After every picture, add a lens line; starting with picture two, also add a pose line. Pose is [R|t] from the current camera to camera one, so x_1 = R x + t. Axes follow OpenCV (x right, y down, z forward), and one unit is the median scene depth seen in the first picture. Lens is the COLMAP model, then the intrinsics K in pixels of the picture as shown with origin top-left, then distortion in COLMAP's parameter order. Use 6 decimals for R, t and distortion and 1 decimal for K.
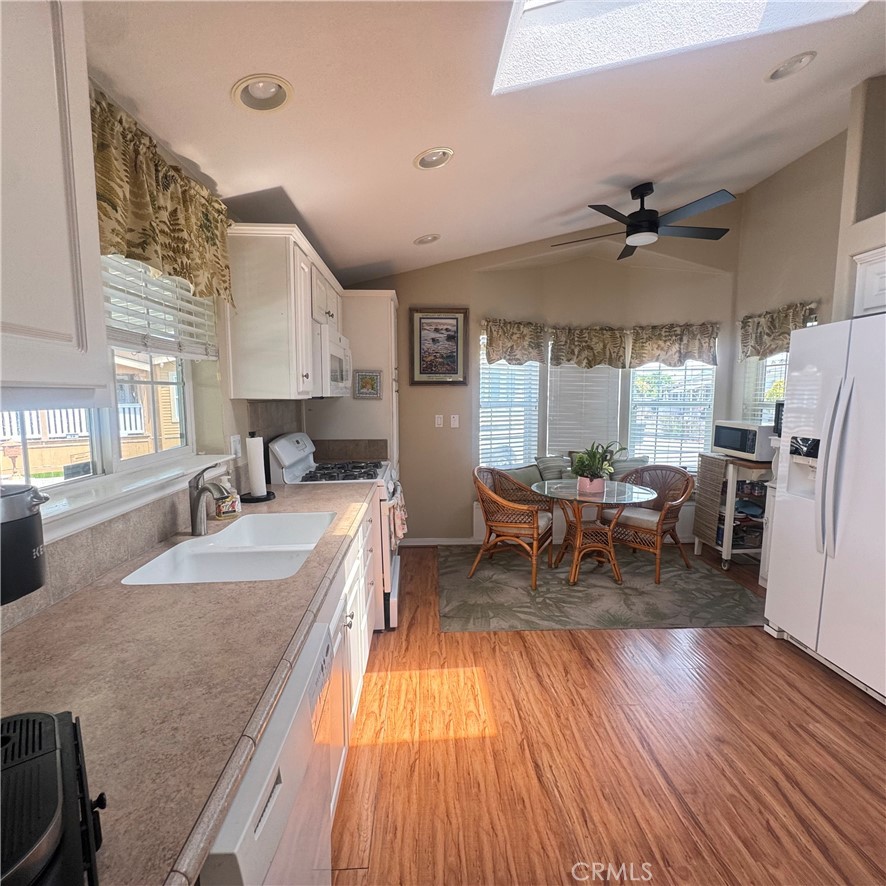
lens RADIAL K [[474.5, 0, 444.1], [0, 474.5, 445.6], [0, 0, 1]] dist [0.000866, 0.000187]
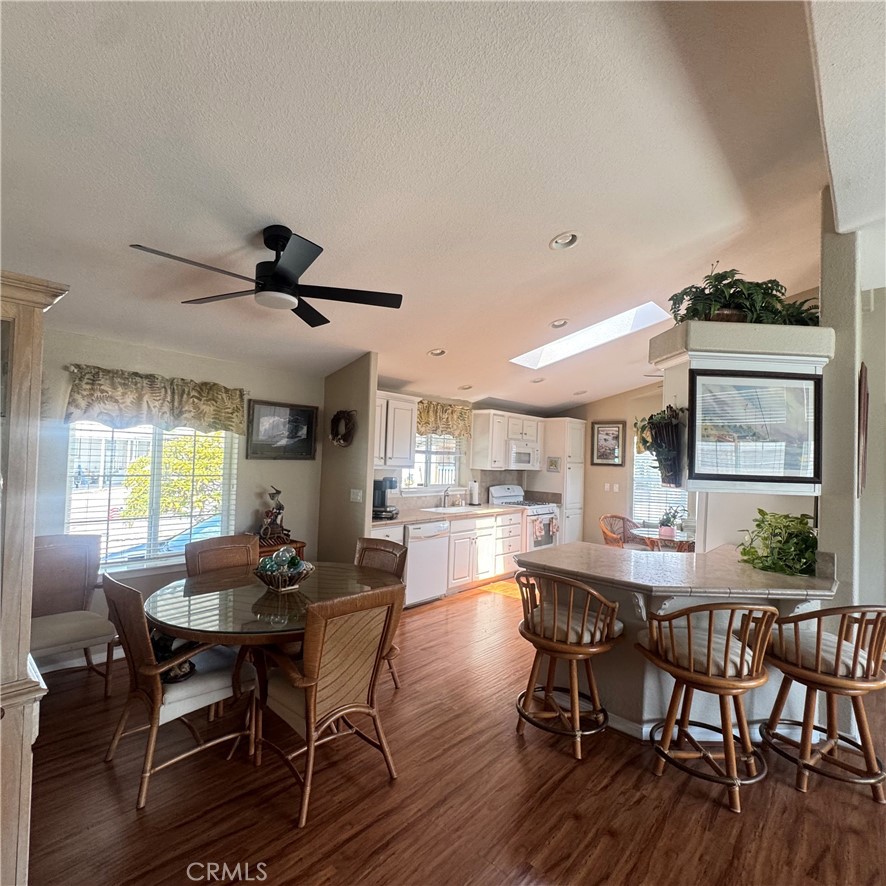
lens RADIAL K [[474.5, 0, 445.3], [0, 474.5, 444.4], [0, 0, 1]] dist [0.000866, 0.000187]
pose [[0.707141, 0.005141, -0.707054, 0.909919], [-0.112162, 0.988128, -0.104991, 0.046076], [0.698120, 0.153548, 0.699322, -0.700092]]
